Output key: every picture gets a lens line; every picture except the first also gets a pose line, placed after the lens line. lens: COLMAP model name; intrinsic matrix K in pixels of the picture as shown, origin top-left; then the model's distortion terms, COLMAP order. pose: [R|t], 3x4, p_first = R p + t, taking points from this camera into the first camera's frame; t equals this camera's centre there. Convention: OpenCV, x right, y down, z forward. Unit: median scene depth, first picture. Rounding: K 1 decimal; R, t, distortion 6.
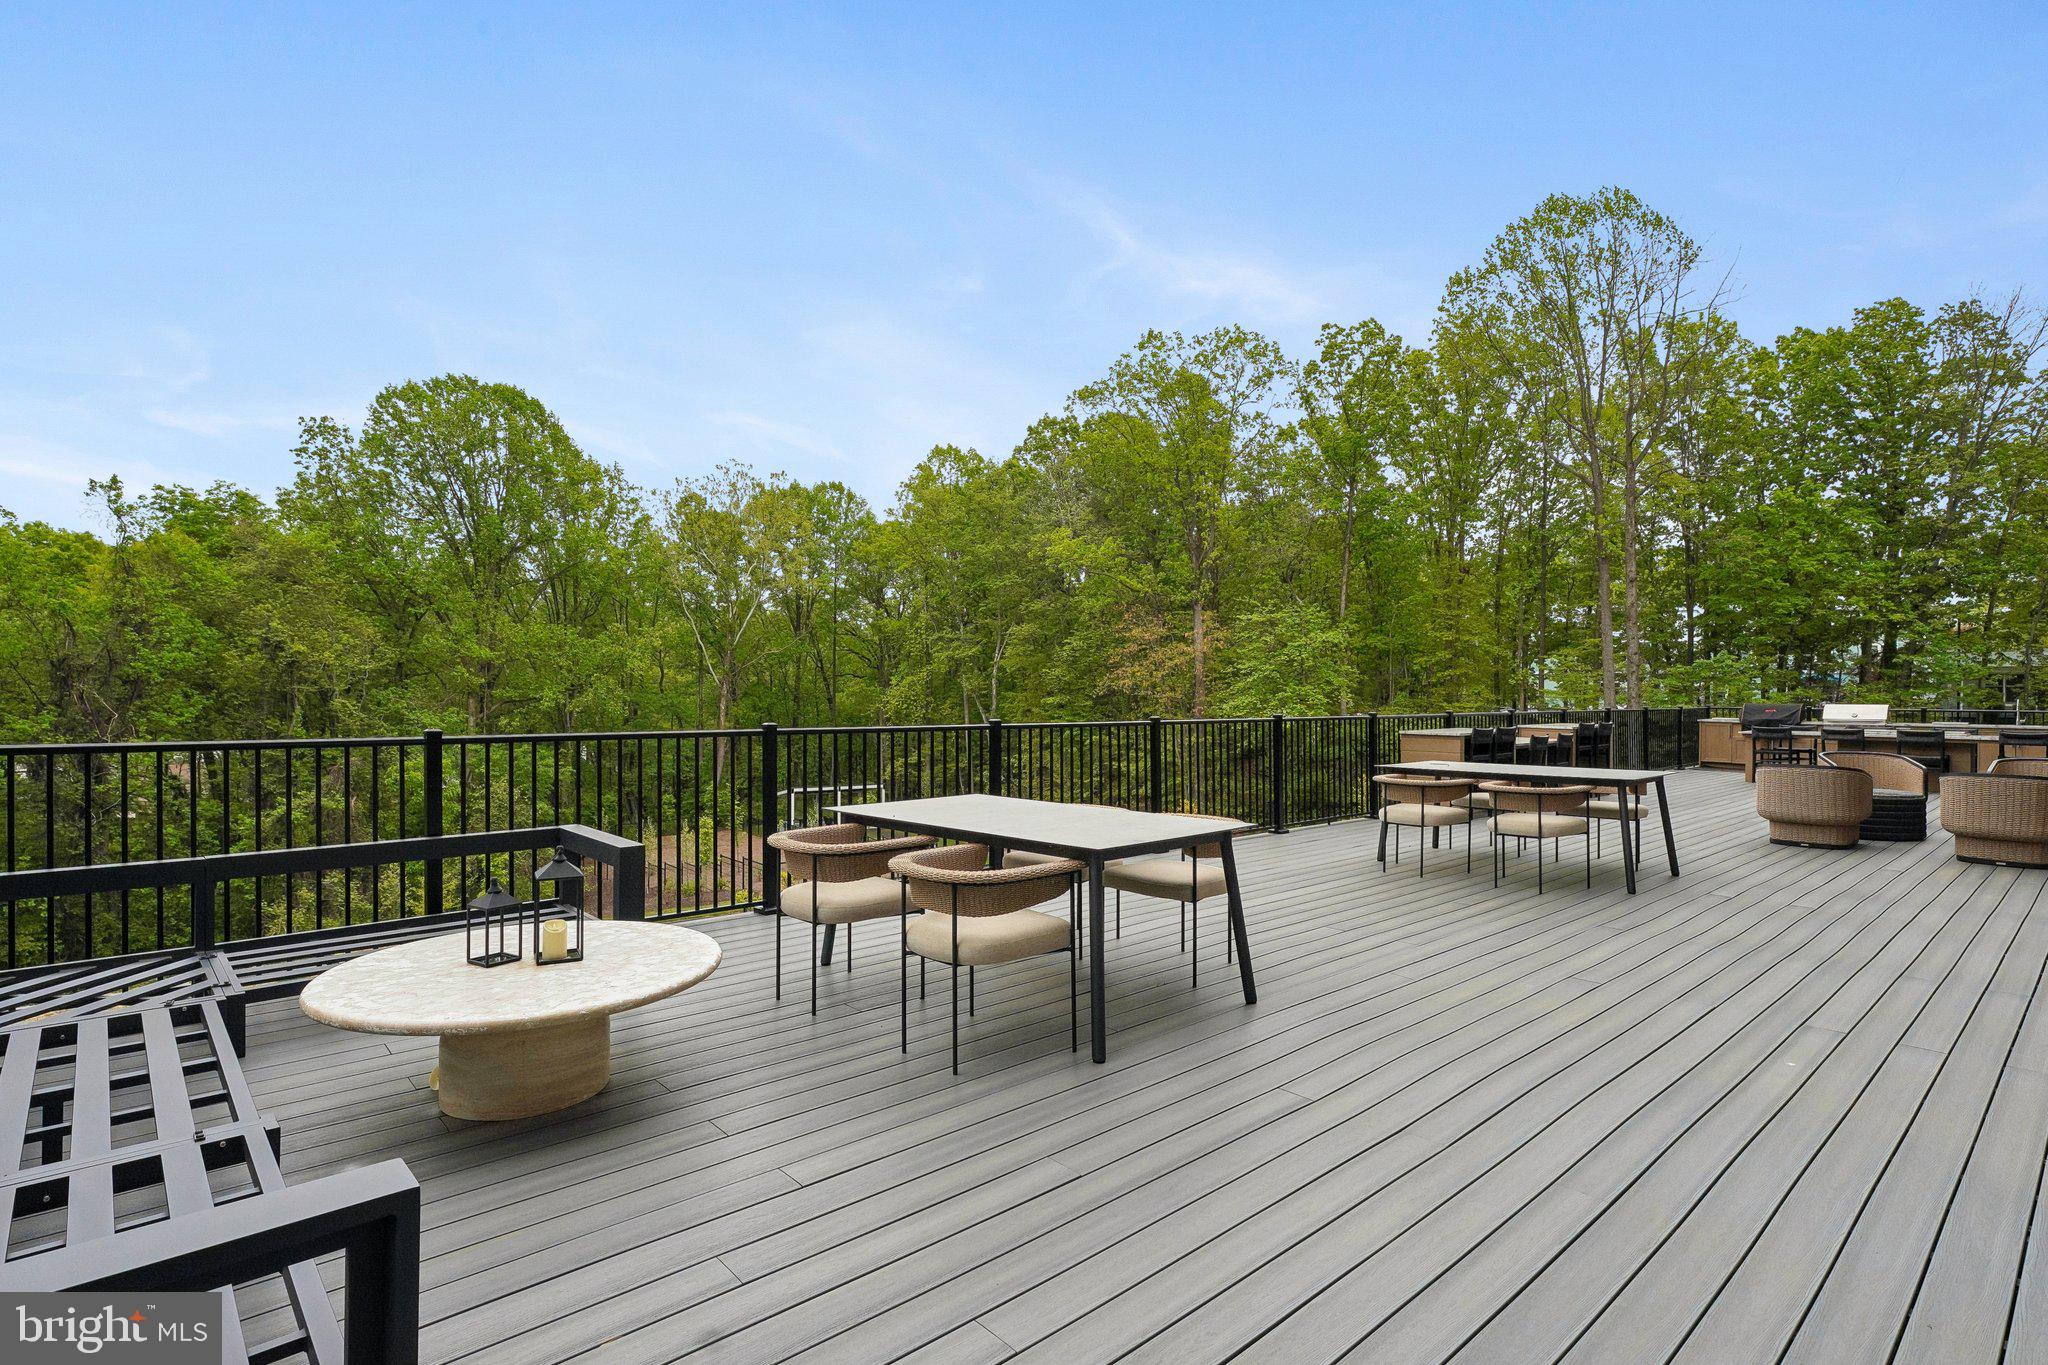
lens RADIAL K [[986.8, 0, 1023.2], [0, 986.8, 694.9], [0, 0, 1]] dist [0.001040, 0.000586]
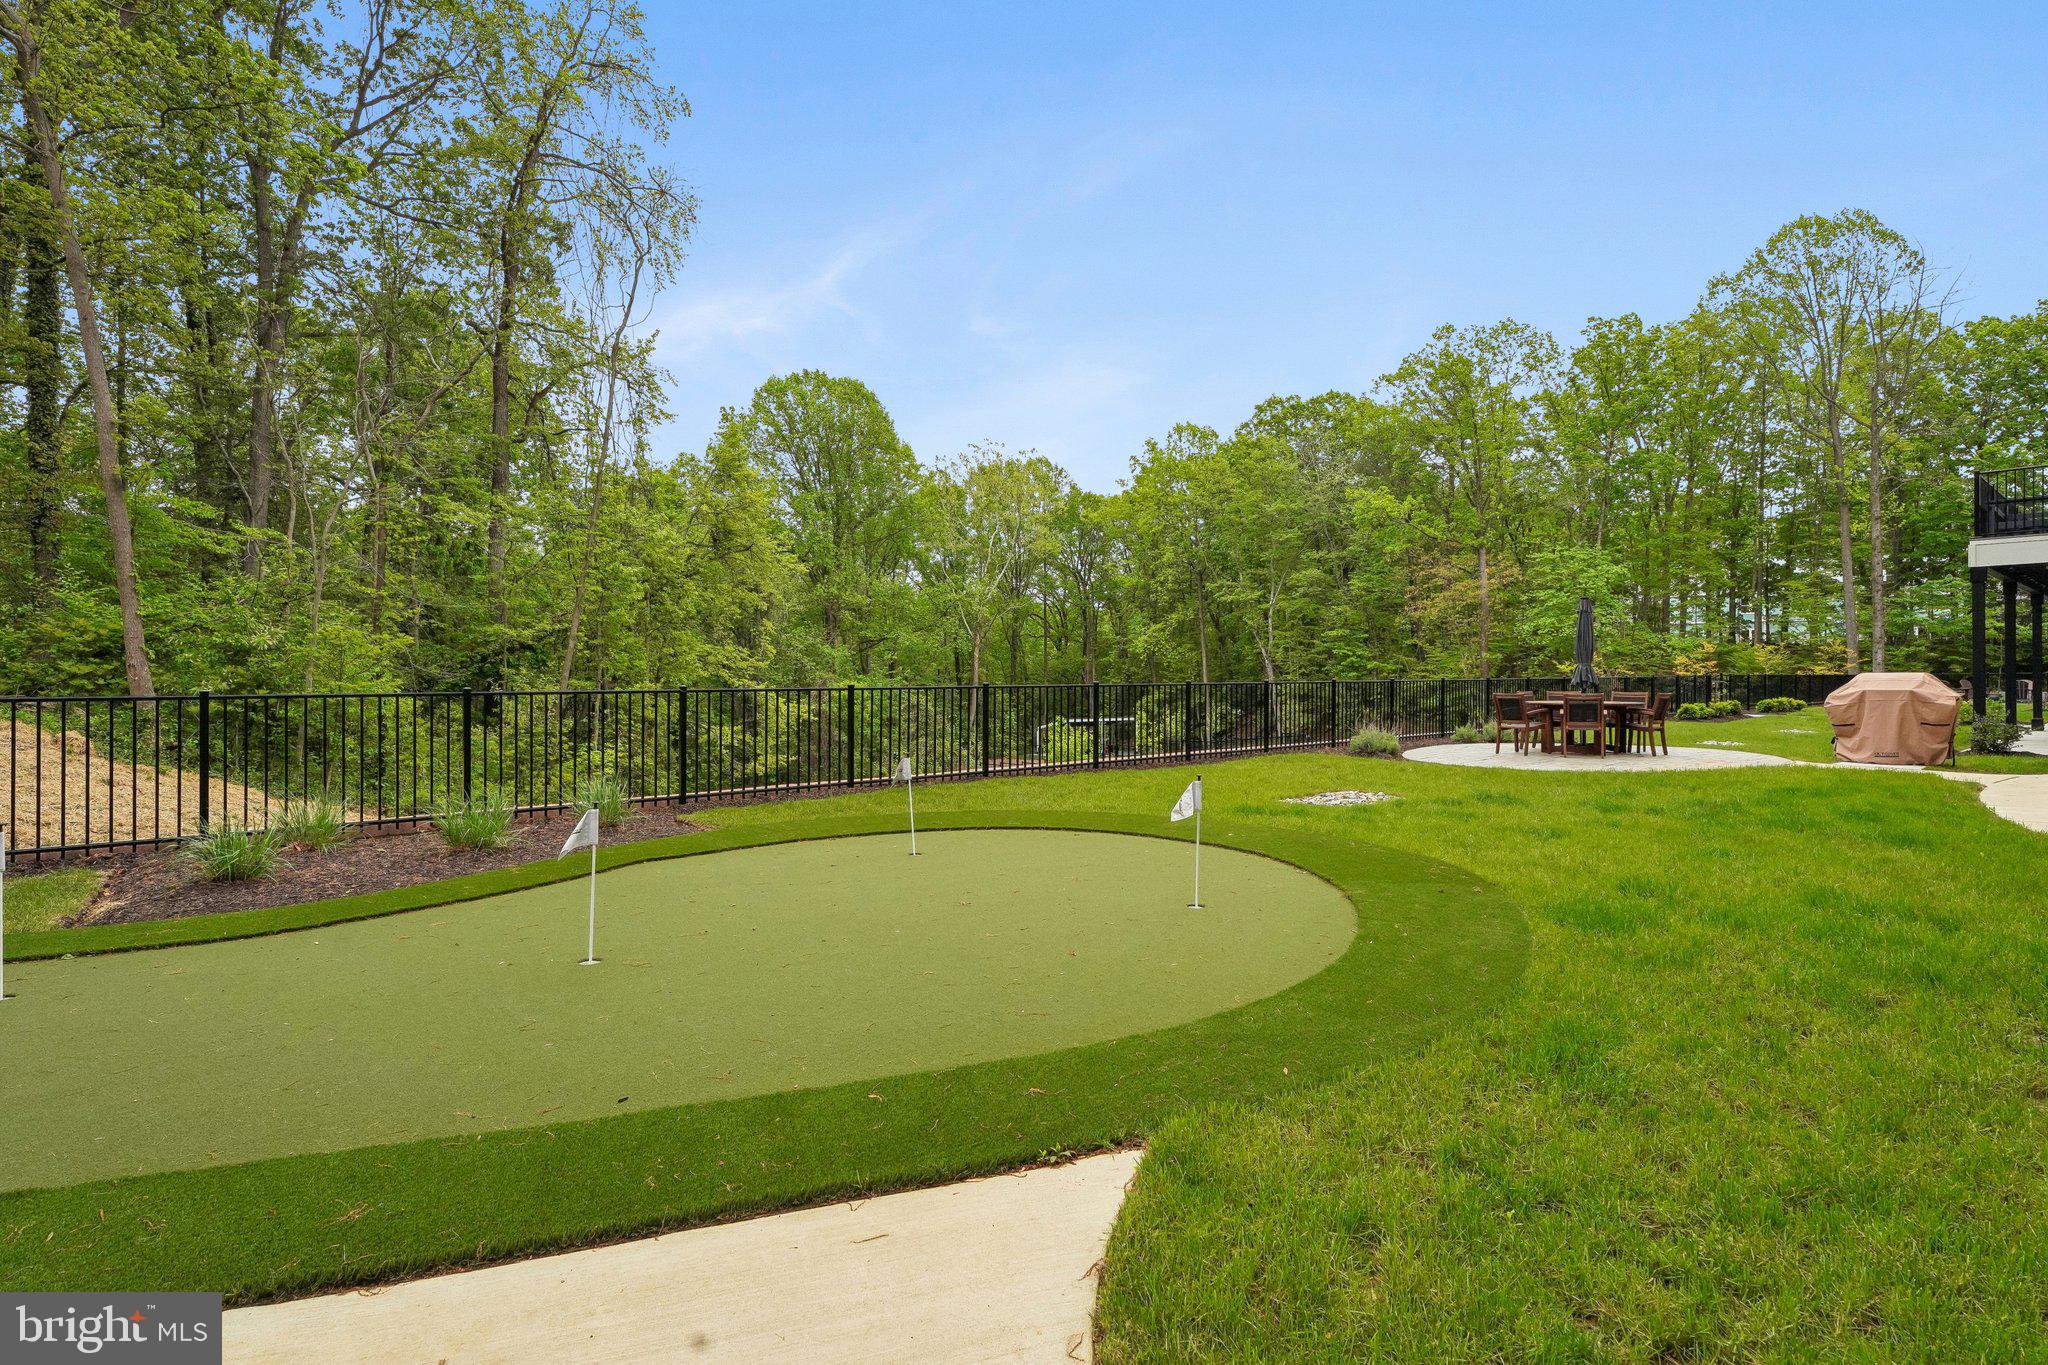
lens RADIAL K [[986.8, 0, 1023.2], [0, 986.8, 694.9], [0, 0, 1]] dist [0.001040, 0.000586]
pose [[0.999743, -0.009724, -0.020482, -0.304219], [0.010129, 0.999754, 0.019736, 0.050306], [0.020285, -0.019939, 0.999595, -0.203710]]
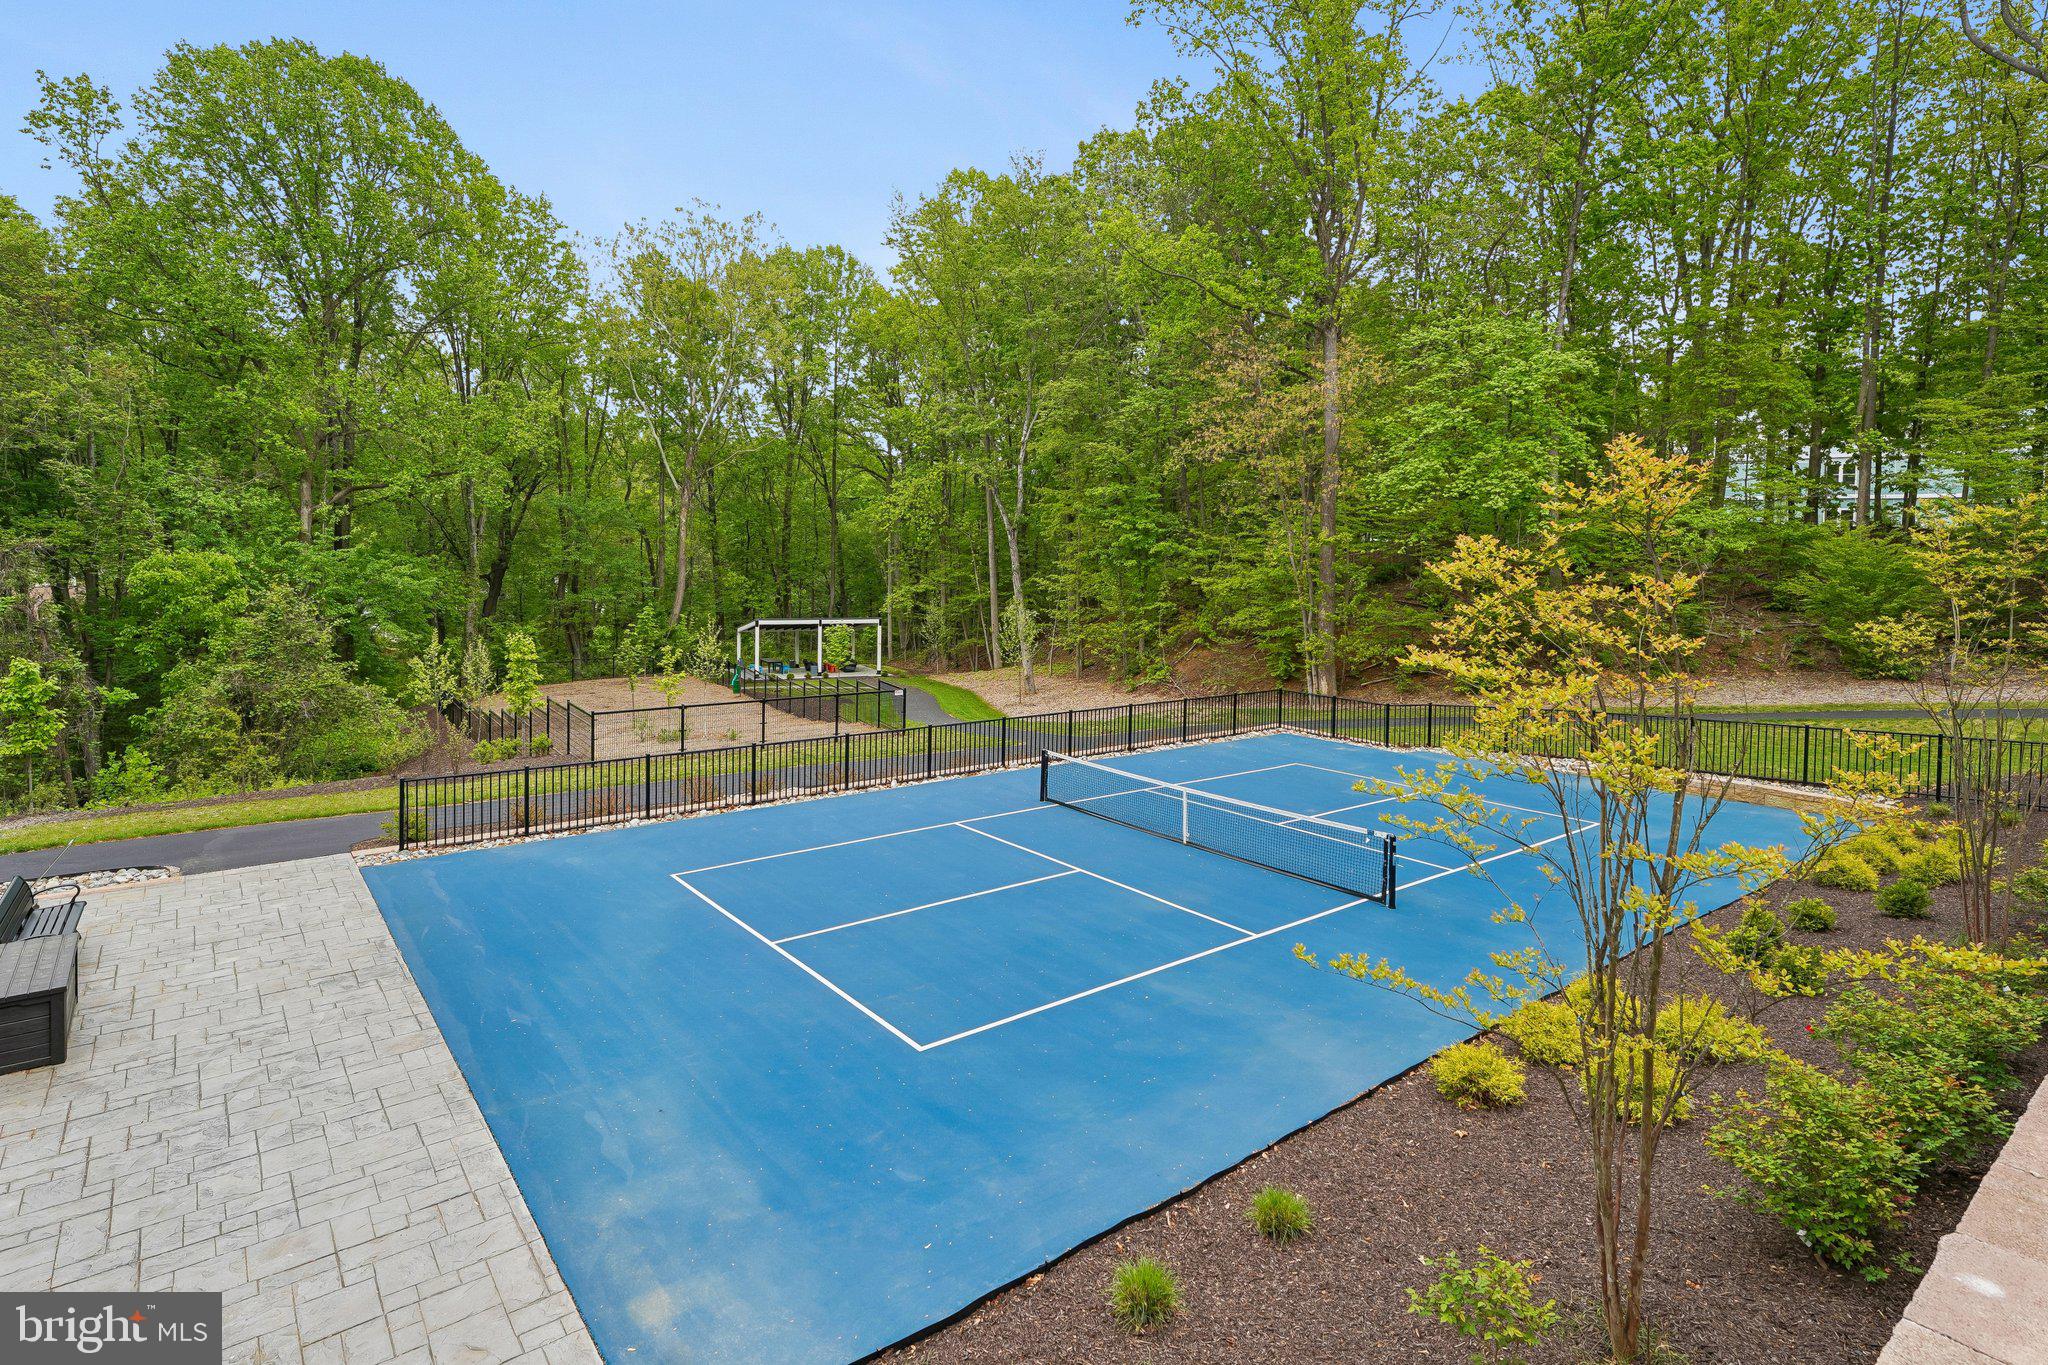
lens RADIAL K [[986.8, 0, 1023.2], [0, 986.8, 694.9], [0, 0, 1]] dist [0.001040, 0.000586]
pose [[0.998561, 0.022596, -0.048634, 0.010609], [-0.016097, 0.991371, 0.130094, 0.051675], [0.051154, -0.129124, 0.990308, 0.262529]]
